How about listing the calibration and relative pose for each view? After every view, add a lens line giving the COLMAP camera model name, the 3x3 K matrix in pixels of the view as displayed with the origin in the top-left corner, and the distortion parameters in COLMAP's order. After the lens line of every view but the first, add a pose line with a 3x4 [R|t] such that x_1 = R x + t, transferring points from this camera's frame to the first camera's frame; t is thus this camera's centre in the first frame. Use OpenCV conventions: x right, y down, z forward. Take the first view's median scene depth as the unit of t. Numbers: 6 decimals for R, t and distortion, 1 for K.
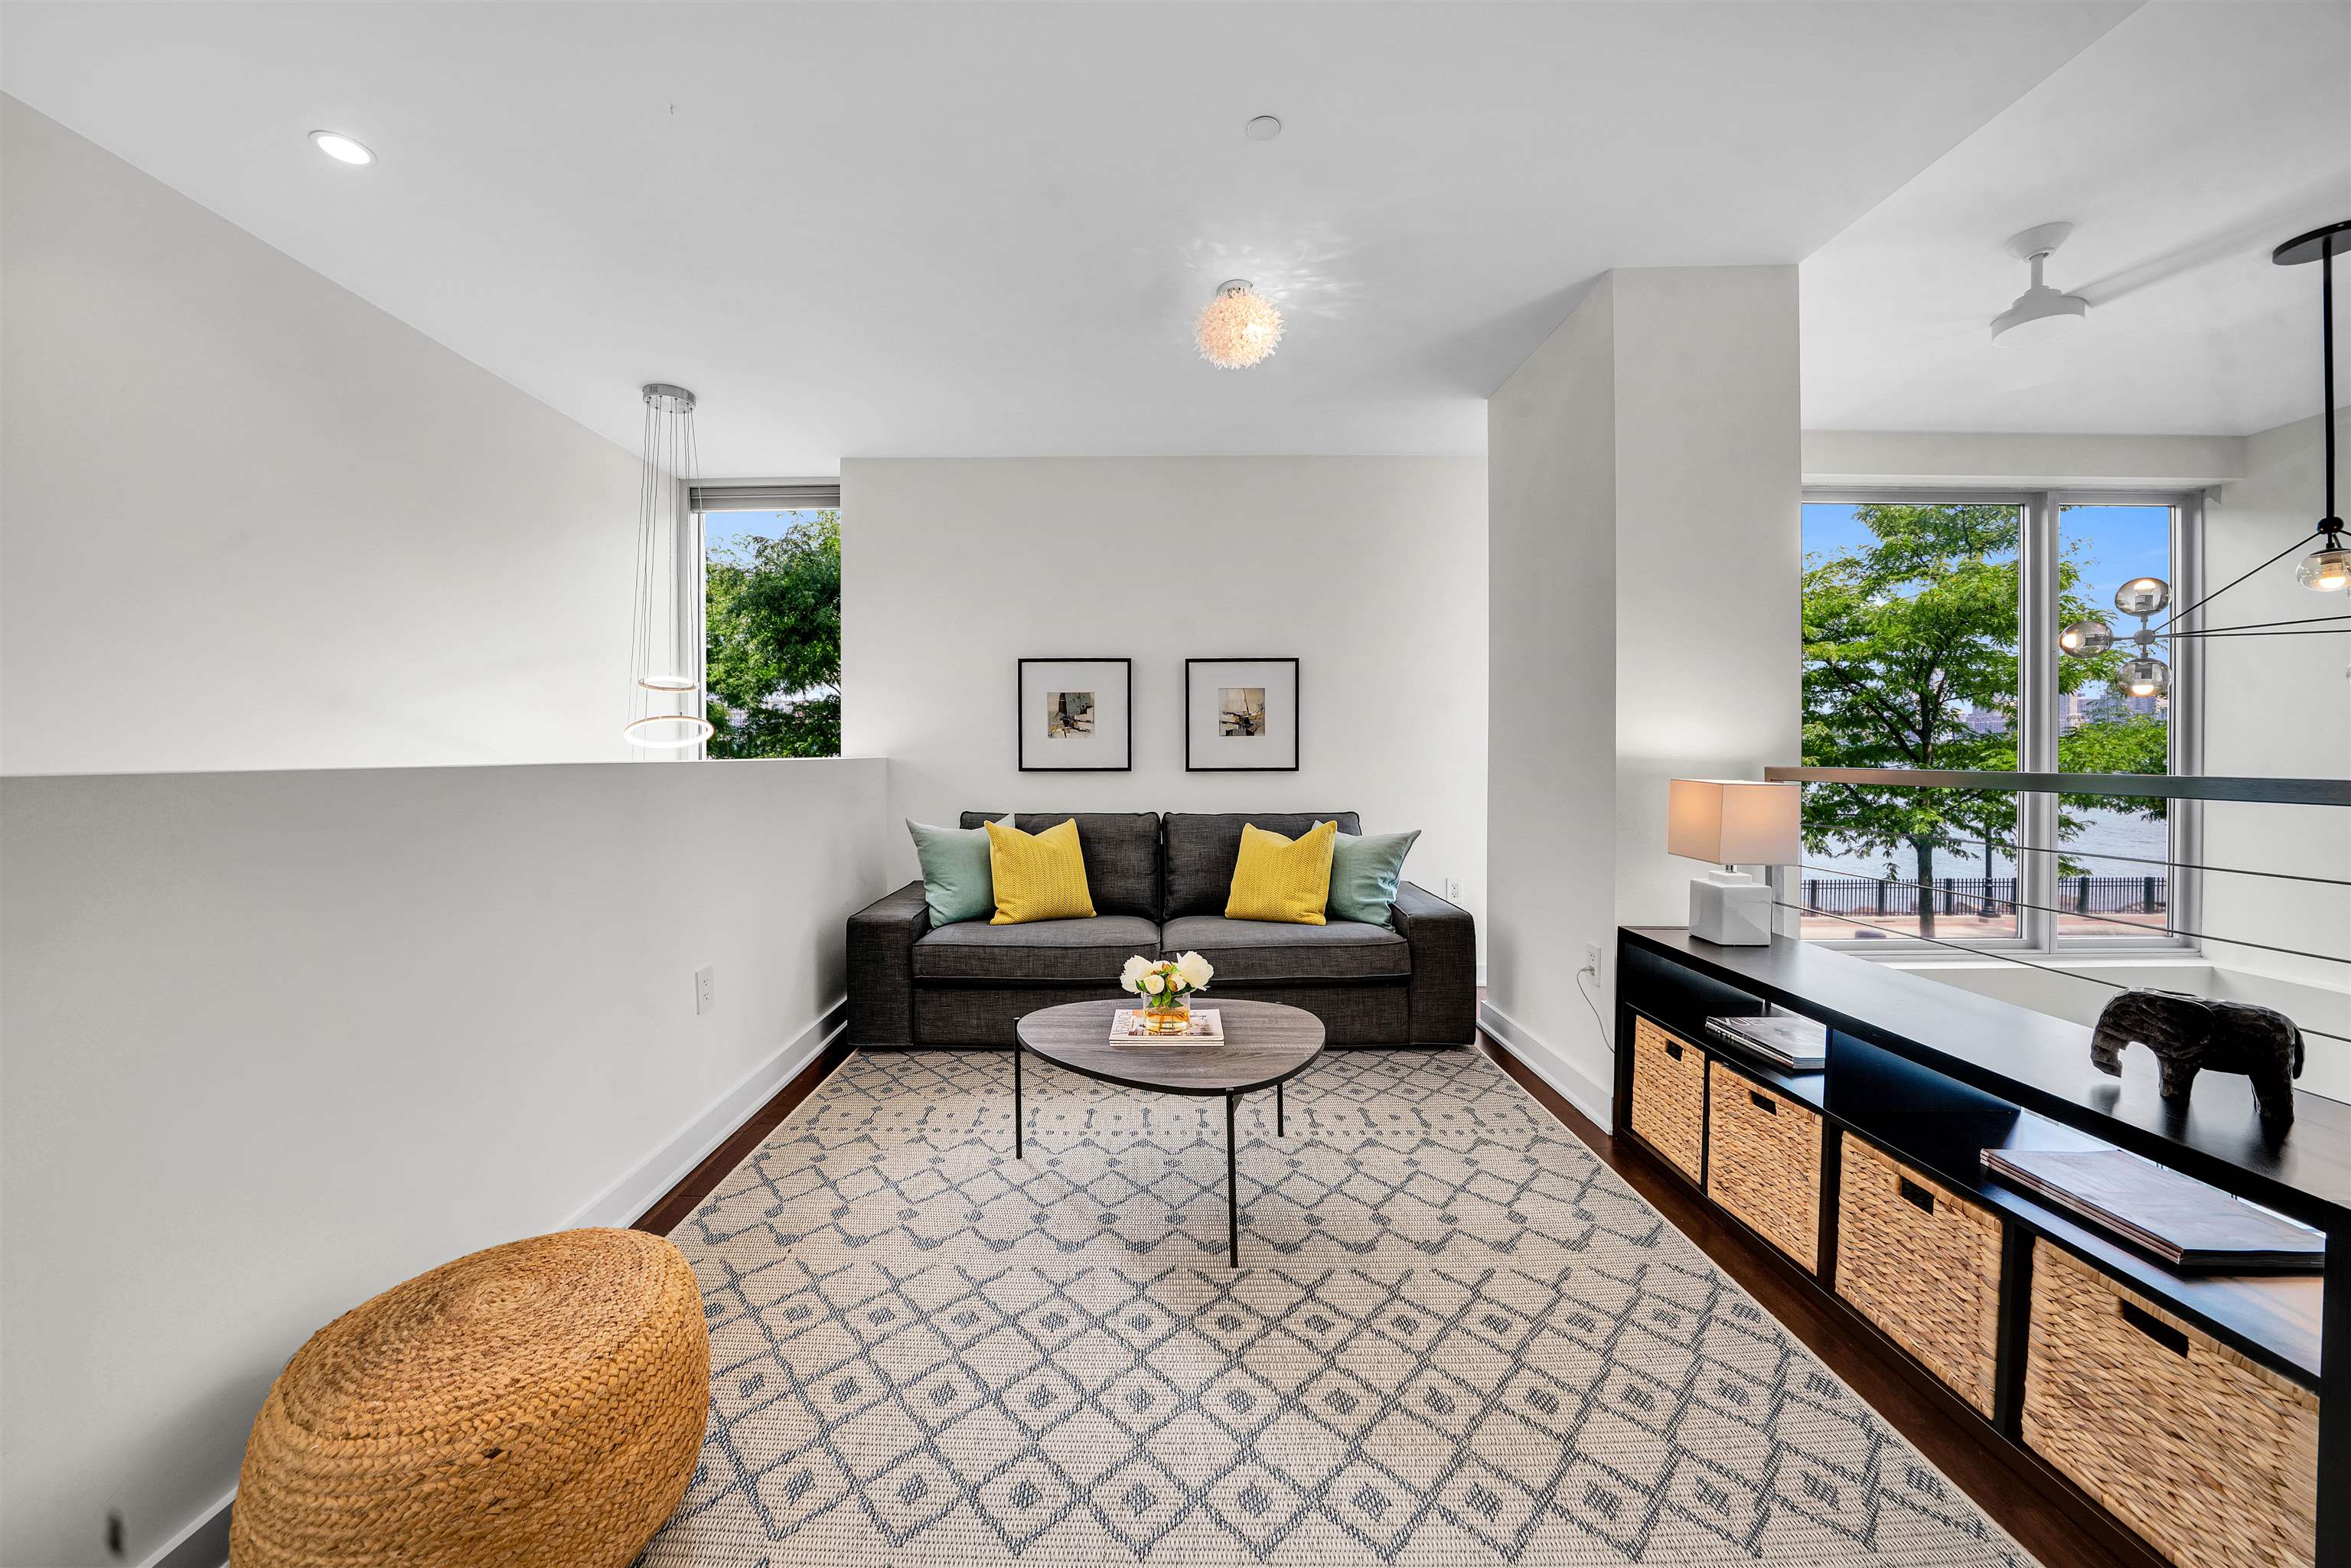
lens RADIAL K [[858.5, 0, 1172.4], [0, 858.5, 759.1], [0, 0, 1]] dist [-0.027665, 0.004197]
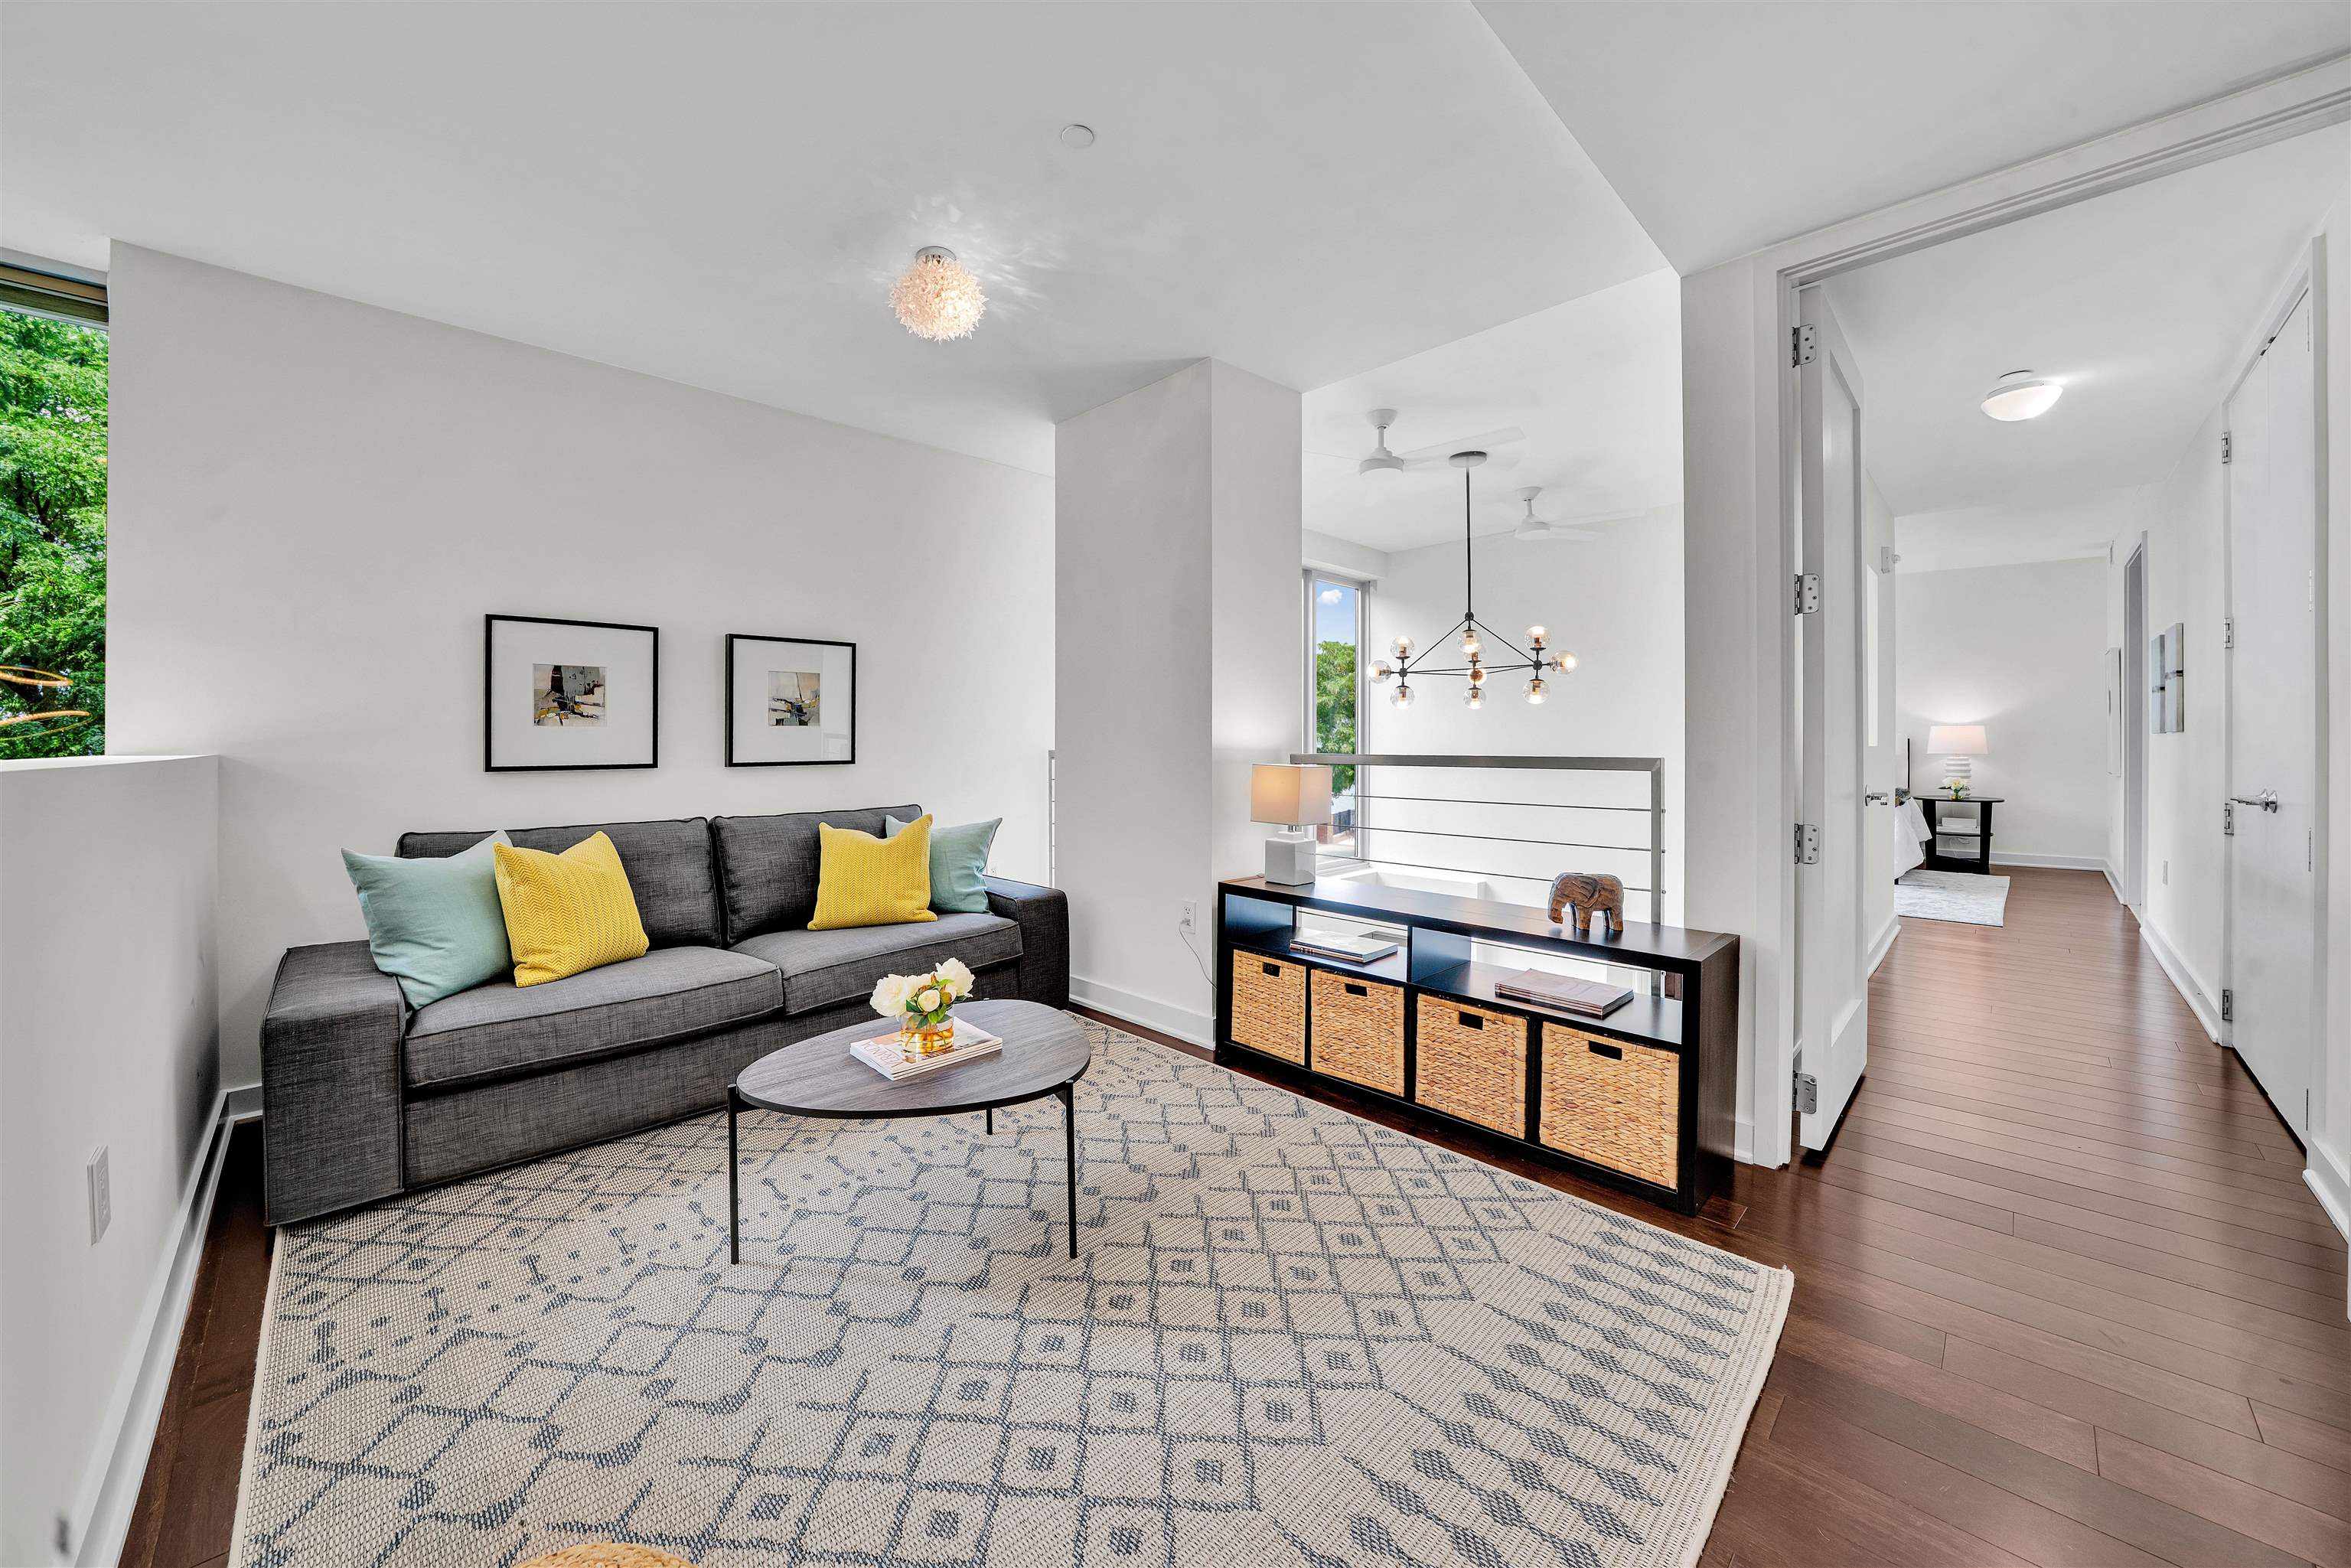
lens RADIAL K [[850.3, 0, 1175.5], [0, 850.3, 743.5], [0, 0, 1]] dist [-0.018716, 0.000080]
pose [[0.711604, -0.002592, 0.702576, -0.376891], [0.007238, 0.999967, -0.003642, -0.003680], [-0.702543, 0.007677, 0.711600, 0.140492]]
